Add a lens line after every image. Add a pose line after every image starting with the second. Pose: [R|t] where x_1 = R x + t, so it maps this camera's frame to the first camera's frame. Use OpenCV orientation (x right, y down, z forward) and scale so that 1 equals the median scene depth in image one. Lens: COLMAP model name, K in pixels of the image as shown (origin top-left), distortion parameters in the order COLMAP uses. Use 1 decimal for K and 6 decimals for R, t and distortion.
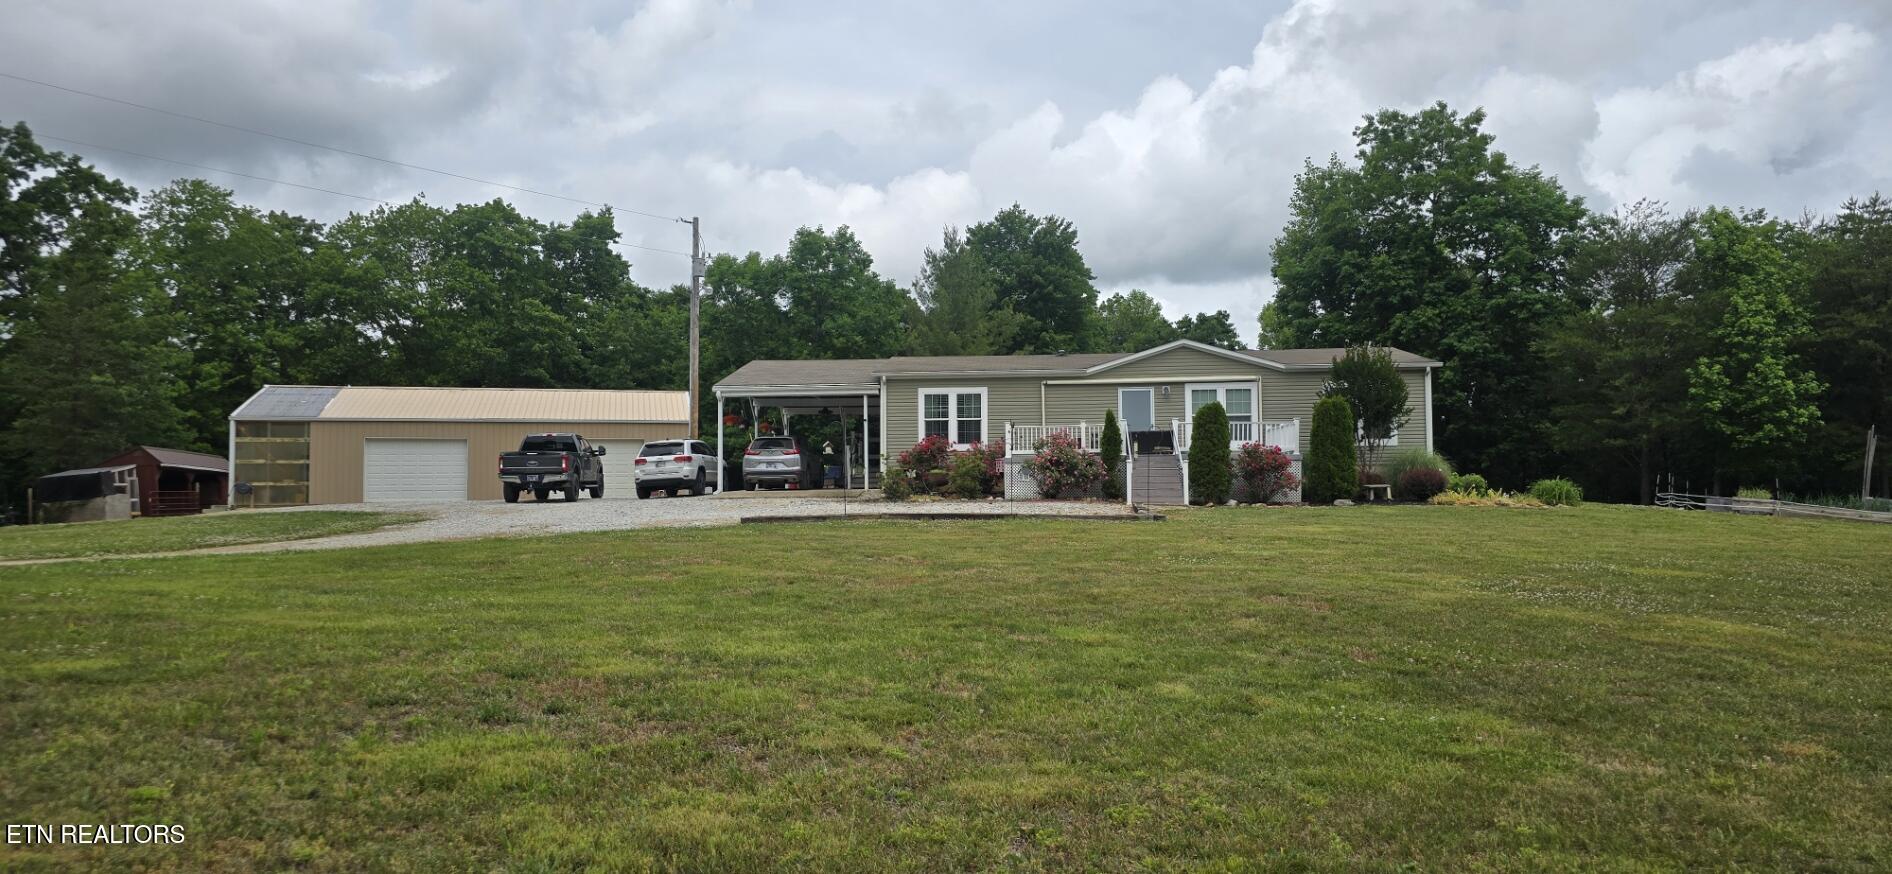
lens RADIAL K [[1278.5, 0, 967.1], [0, 1278.5, 439.6], [0, 0, 1]] dist [0.048954, -0.035389]
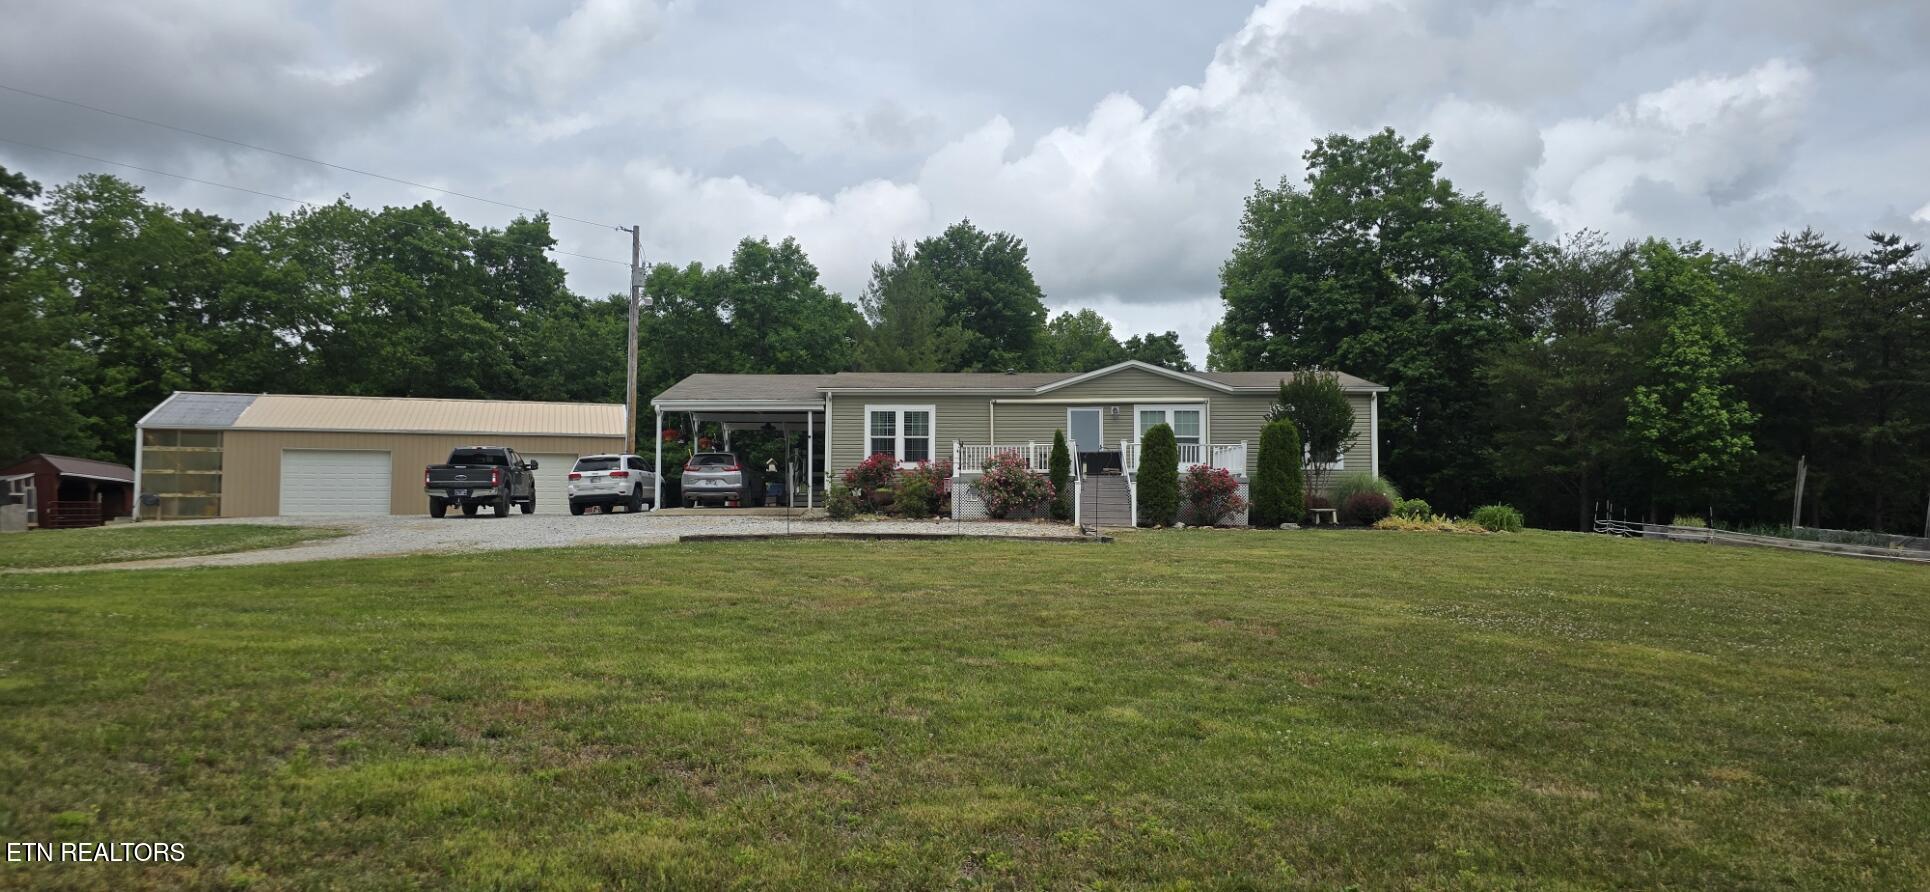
lens RADIAL K [[1304.2, 0, 977.2], [0, 1304.2, 441.0], [0, 0, 1]] dist [0.048954, -0.035389]
pose [[0.998654, 0.013469, 0.050094, -0.001302], [-0.012828, 0.999832, -0.013106, -0.000715], [-0.050262, 0.012446, 0.998659, -0.003567]]
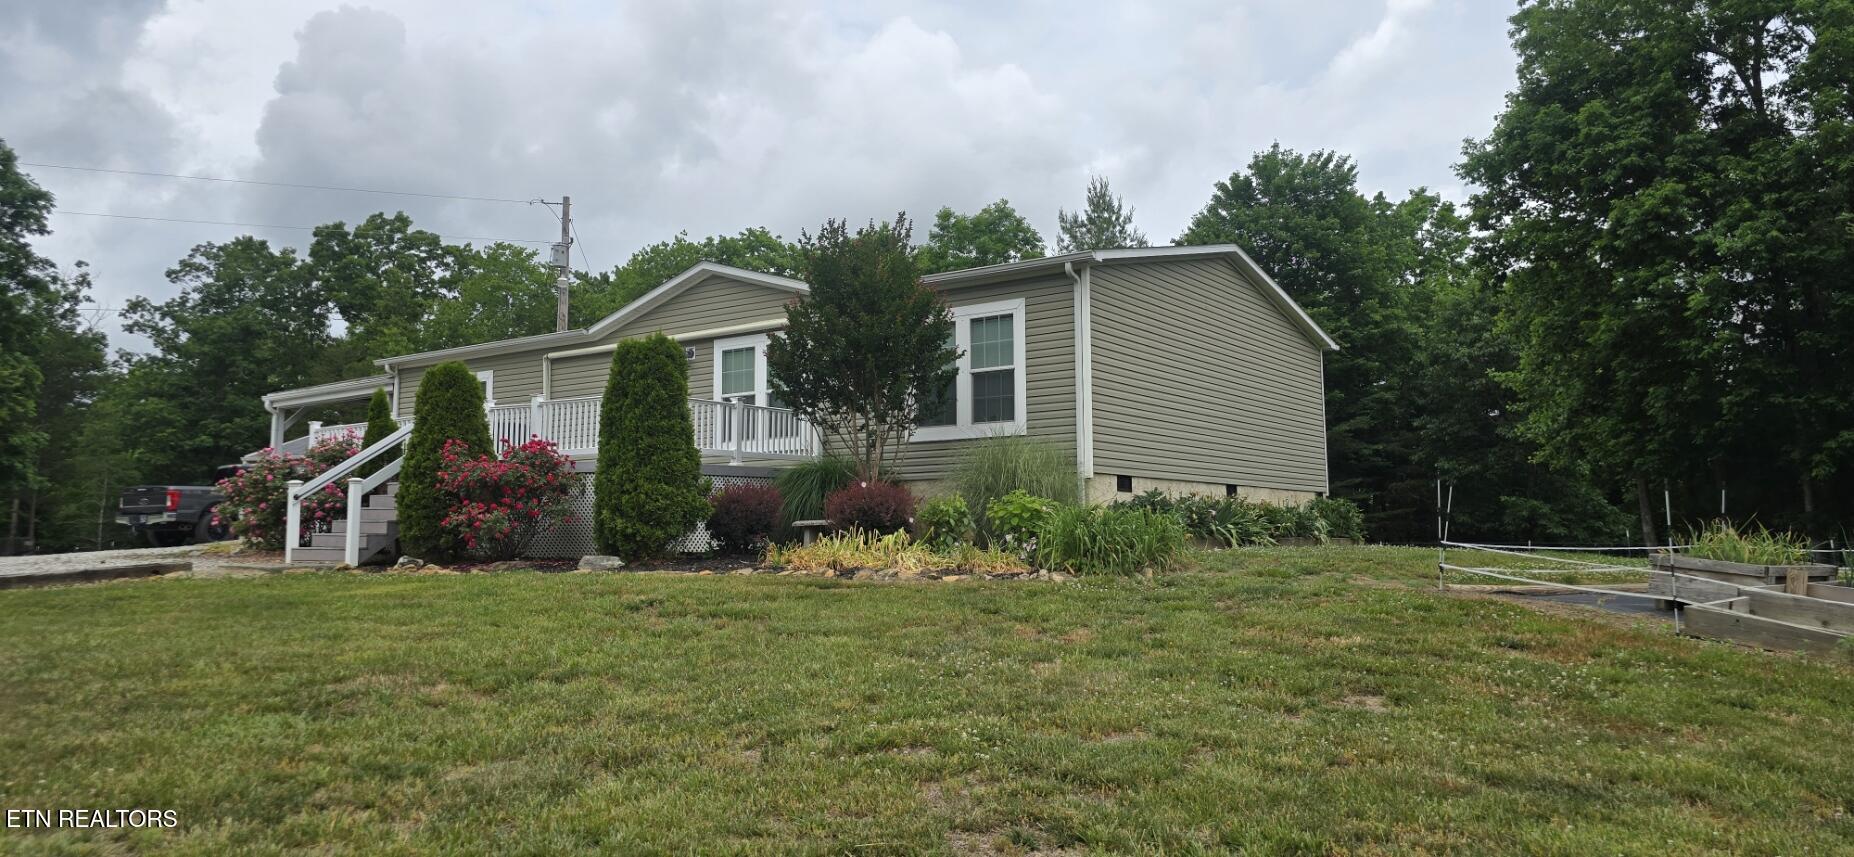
lens RADIAL K [[1252.8, 0, 923.3], [0, 1252.8, 424.1], [0, 0, 1]] dist [0.048954, -0.035389]
pose [[0.850053, -0.043121, -0.524928, 0.527230], [0.023724, 0.998766, -0.043627, 0.019465], [0.526162, 0.024632, 0.850028, 0.564774]]
